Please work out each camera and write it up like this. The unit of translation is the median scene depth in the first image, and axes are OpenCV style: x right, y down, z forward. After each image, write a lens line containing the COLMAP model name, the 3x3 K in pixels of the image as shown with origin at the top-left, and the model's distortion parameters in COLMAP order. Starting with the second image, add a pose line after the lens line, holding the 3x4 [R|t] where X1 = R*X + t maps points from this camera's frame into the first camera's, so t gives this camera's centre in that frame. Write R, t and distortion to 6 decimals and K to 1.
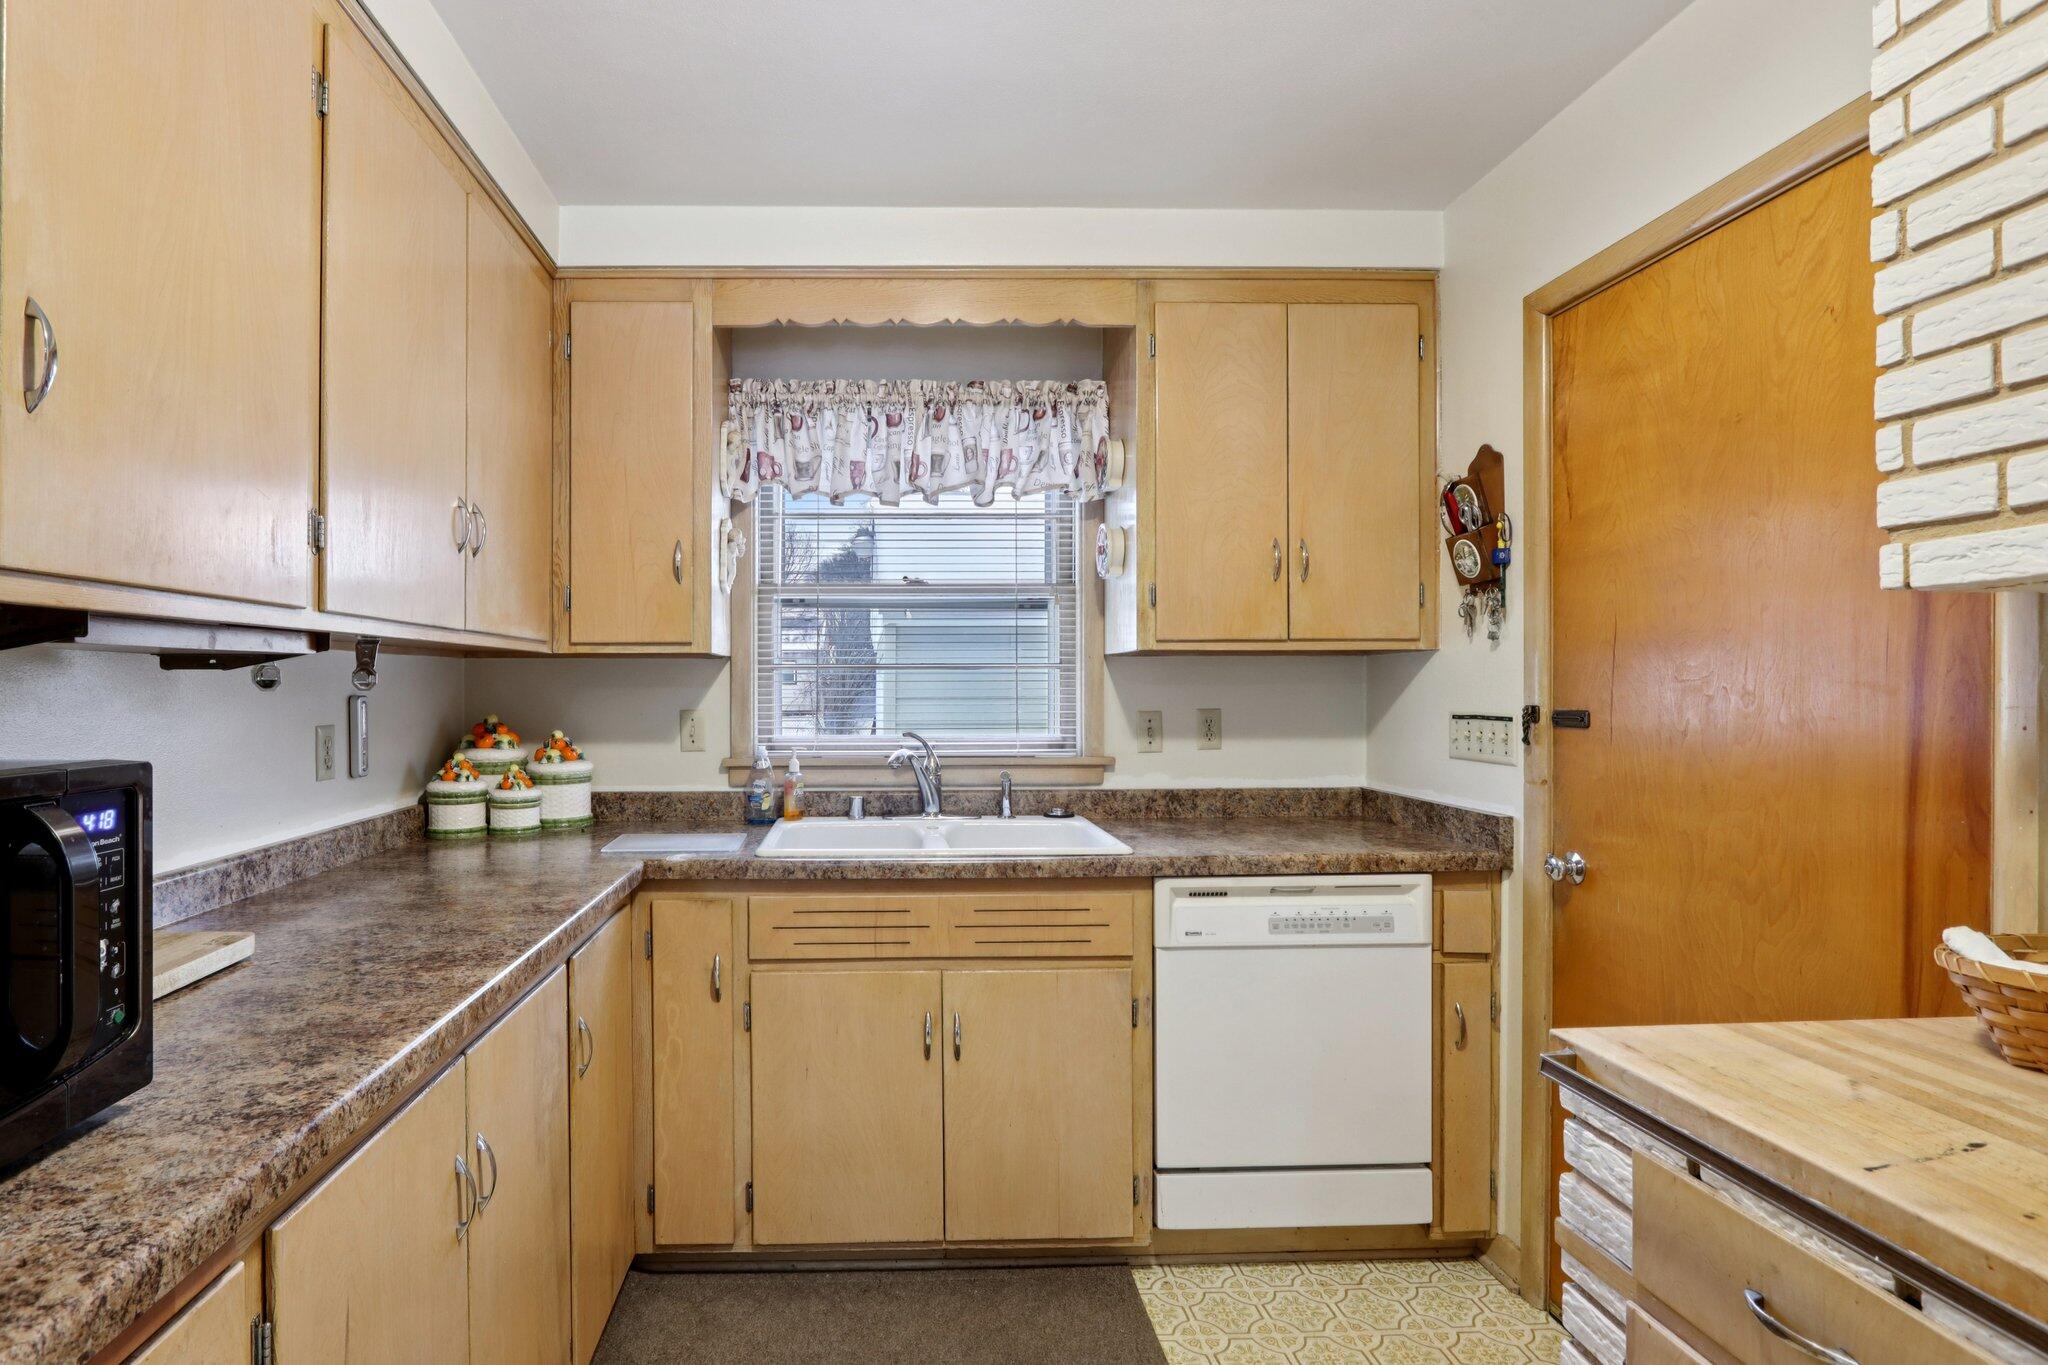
lens RADIAL K [[989.6, 0, 875.0], [0, 989.6, 692.8], [0, 0, 1]] dist [-0.016955, 0.000099]
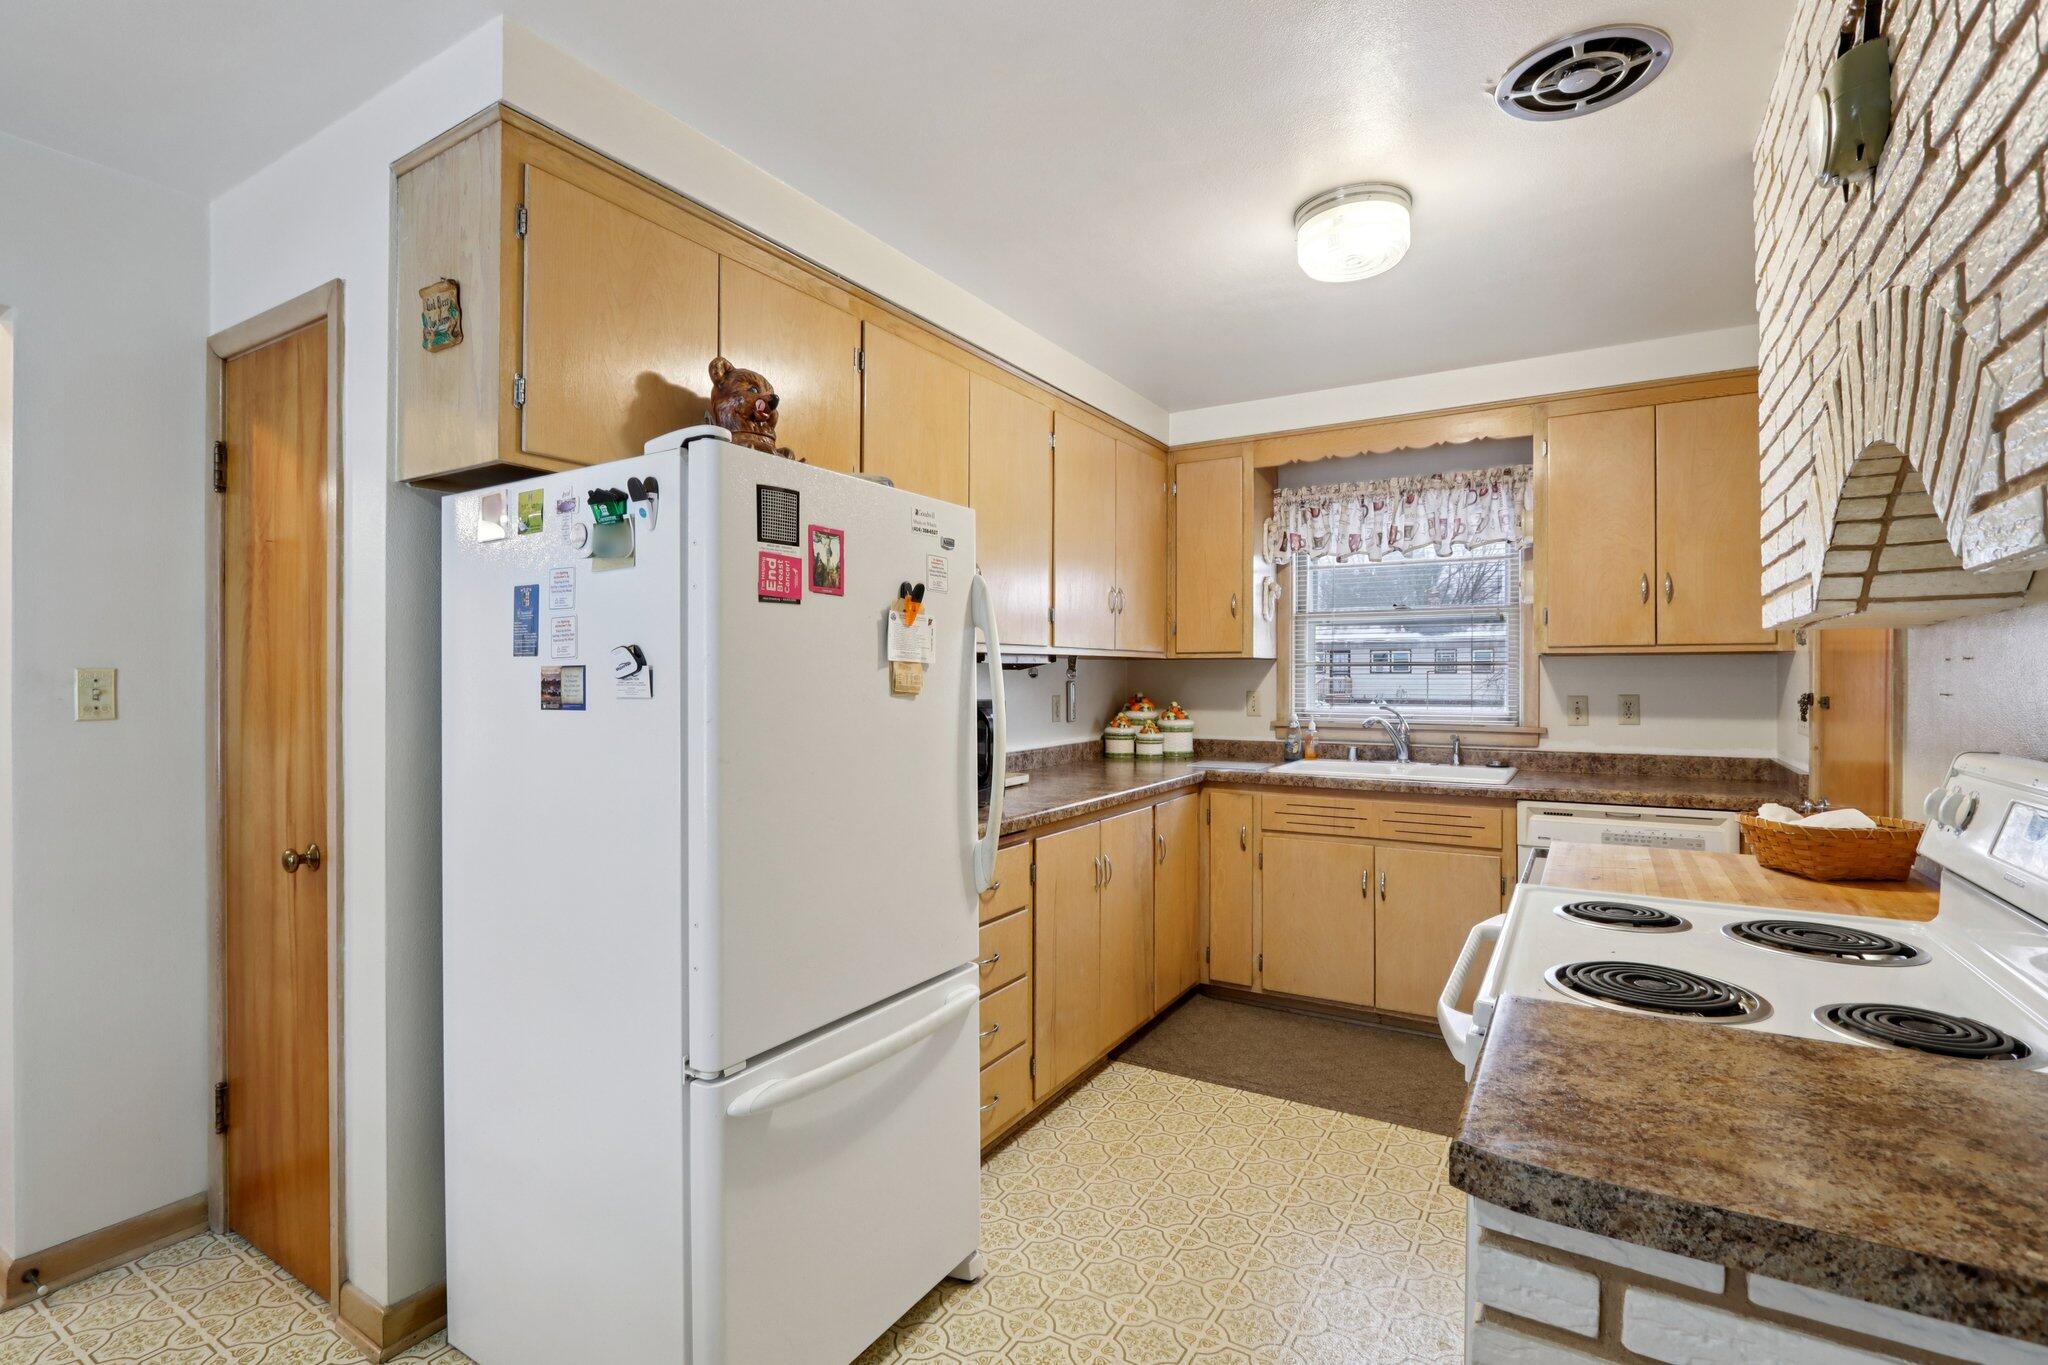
lens RADIAL K [[948.4, 0, 1011.9], [0, 948.4, 678.9], [0, 0, 1]] dist [-0.010622, 0.000333]
pose [[0.843230, 0.004444, -0.537534, 0.356945], [-0.005215, 0.999986, 0.000086, -0.001030], [0.537527, 0.002731, 0.843242, -0.601626]]
